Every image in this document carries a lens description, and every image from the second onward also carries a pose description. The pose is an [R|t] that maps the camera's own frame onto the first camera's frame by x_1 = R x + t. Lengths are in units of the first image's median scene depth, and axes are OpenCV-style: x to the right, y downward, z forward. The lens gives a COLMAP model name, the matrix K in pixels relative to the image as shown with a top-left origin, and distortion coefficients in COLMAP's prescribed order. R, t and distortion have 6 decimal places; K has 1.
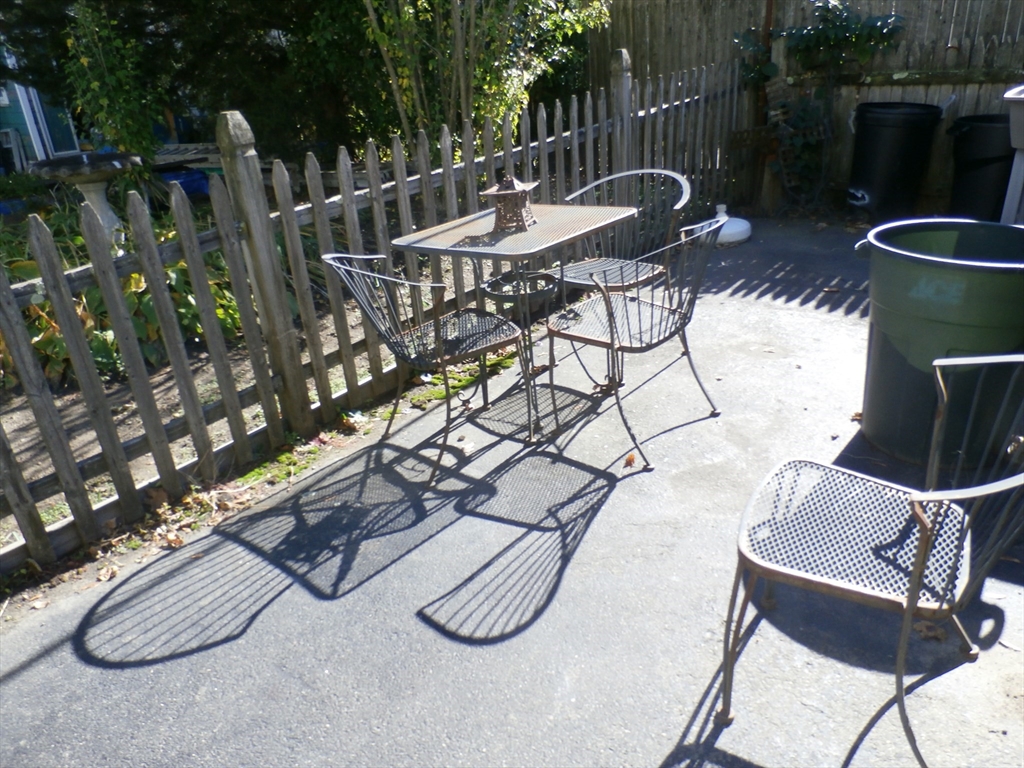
lens RADIAL K [[744.8, 0, 510.9], [0, 744.8, 399.5], [0, 0, 1]] dist [-0.035112, 0.001050]
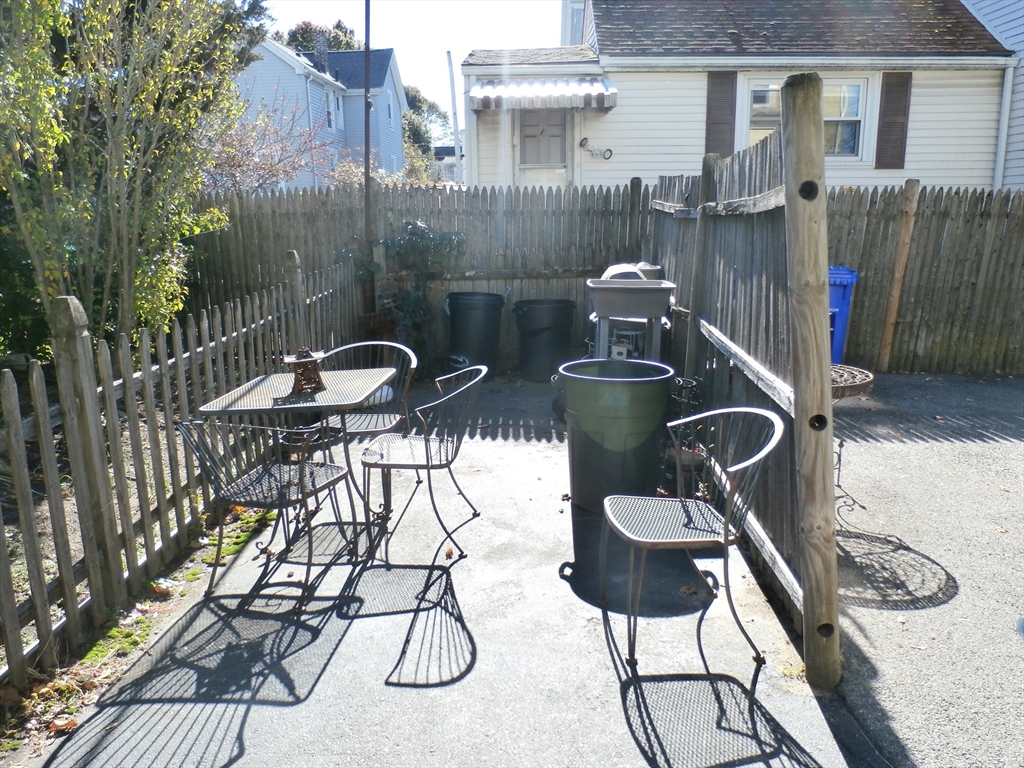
lens RADIAL K [[744.8, 0, 510.9], [0, 744.8, 399.5], [0, 0, 1]] dist [-0.035112, 0.001050]
pose [[0.810548, -0.078798, 0.580348, -0.437980], [0.216820, 0.960875, -0.172358, 0.066096], [-0.544060, 0.265536, 0.795920, -0.137216]]
